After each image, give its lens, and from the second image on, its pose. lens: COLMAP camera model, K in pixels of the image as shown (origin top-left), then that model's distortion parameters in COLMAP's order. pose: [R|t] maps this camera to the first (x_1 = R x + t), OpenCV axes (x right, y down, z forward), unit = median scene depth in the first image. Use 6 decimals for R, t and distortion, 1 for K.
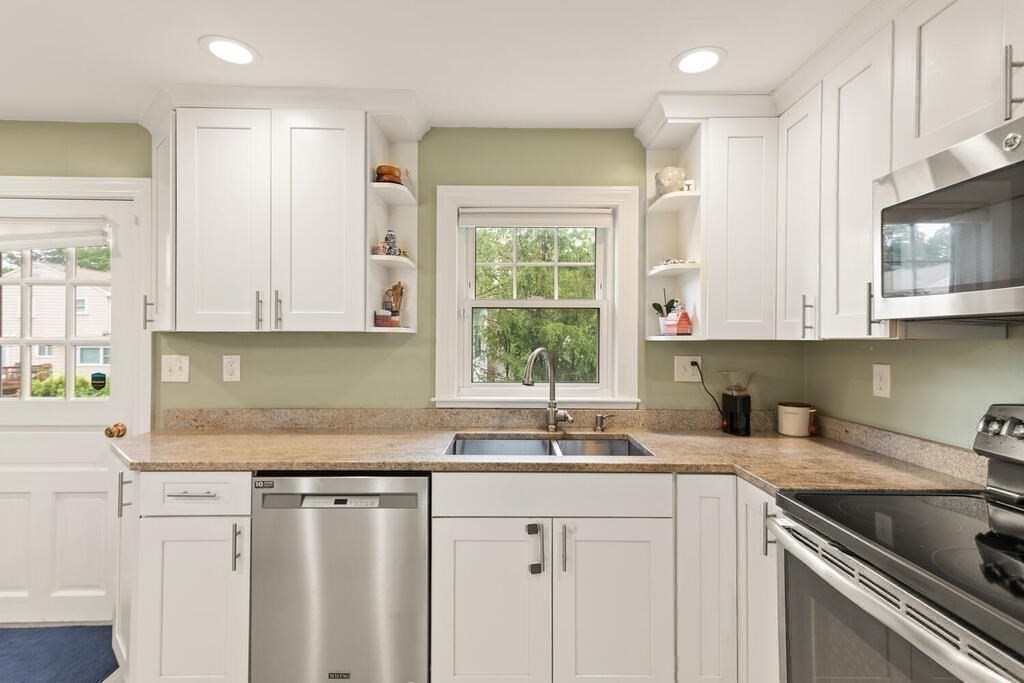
lens RADIAL K [[484.7, 0, 512.0], [0, 484.7, 341.5], [0, 0, 1]] dist [0.017631, 0.000410]
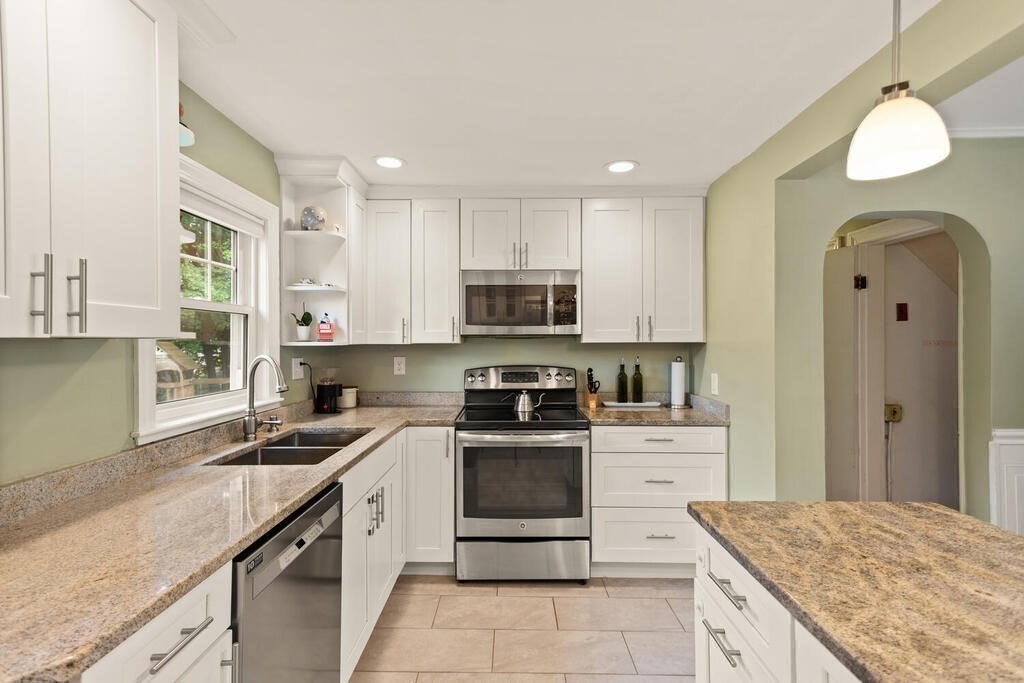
lens RADIAL K [[484.7, 0, 512.0], [0, 484.7, 341.5], [0, 0, 1]] dist [0.017631, 0.000410]
pose [[0.007431, -0.002723, 0.999969, -0.885082], [0.007873, 0.999965, 0.002665, -0.010635], [-0.999941, 0.007853, 0.007452, 0.473072]]
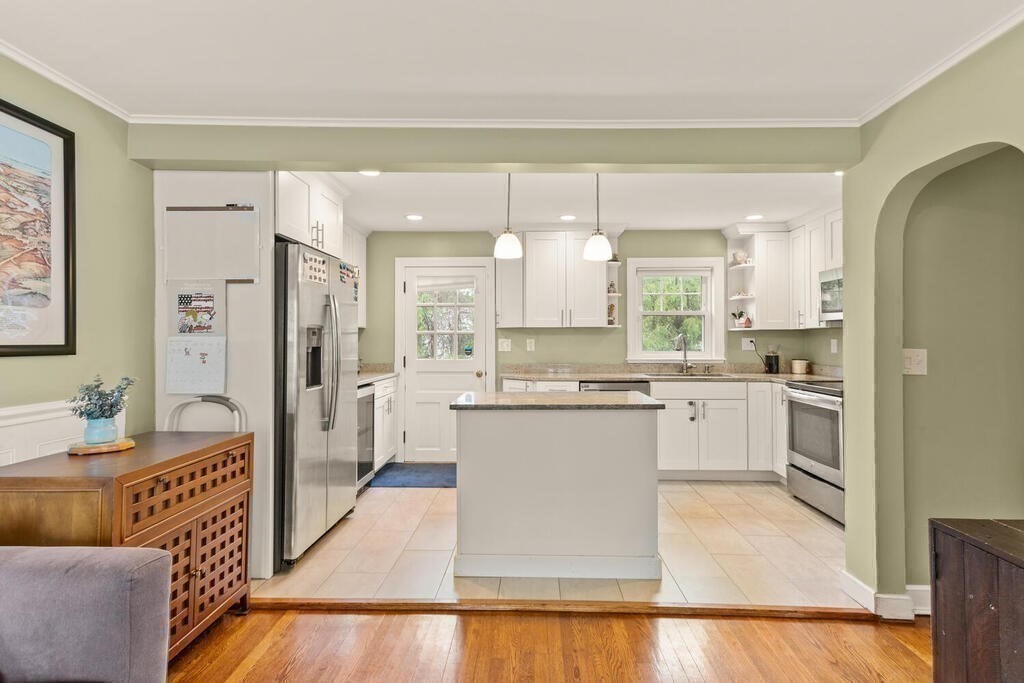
lens RADIAL K [[511.3, 0, 521.8], [0, 511.3, 335.5], [0, 0, 1]] dist [0.021824, 0.000292]
pose [[0.999615, -0.006199, -0.027033, -0.573966], [0.005912, 0.999925, -0.010710, 0.039000], [0.027098, 0.010546, 0.999577, -1.281112]]
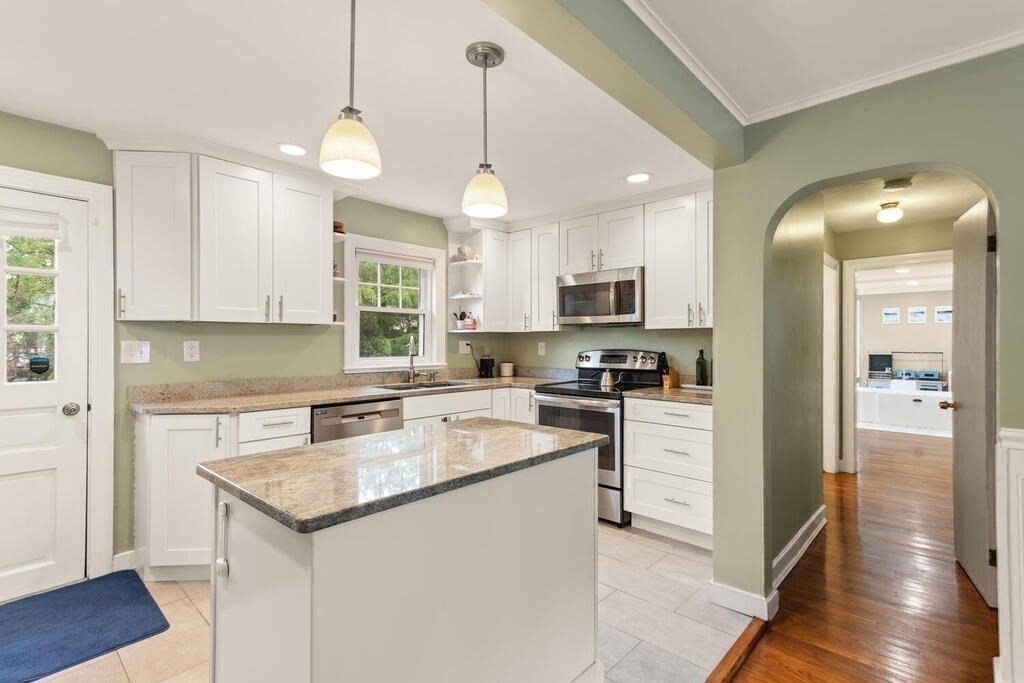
lens RADIAL K [[484.7, 0, 512.0], [0, 484.7, 341.5], [0, 0, 1]] dist [0.017631, 0.000410]
pose [[0.682253, -0.003191, 0.731109, -0.968149], [0.006066, 0.999981, -0.001296, 0.038160], [-0.731091, 0.005319, 0.682259, -0.483696]]
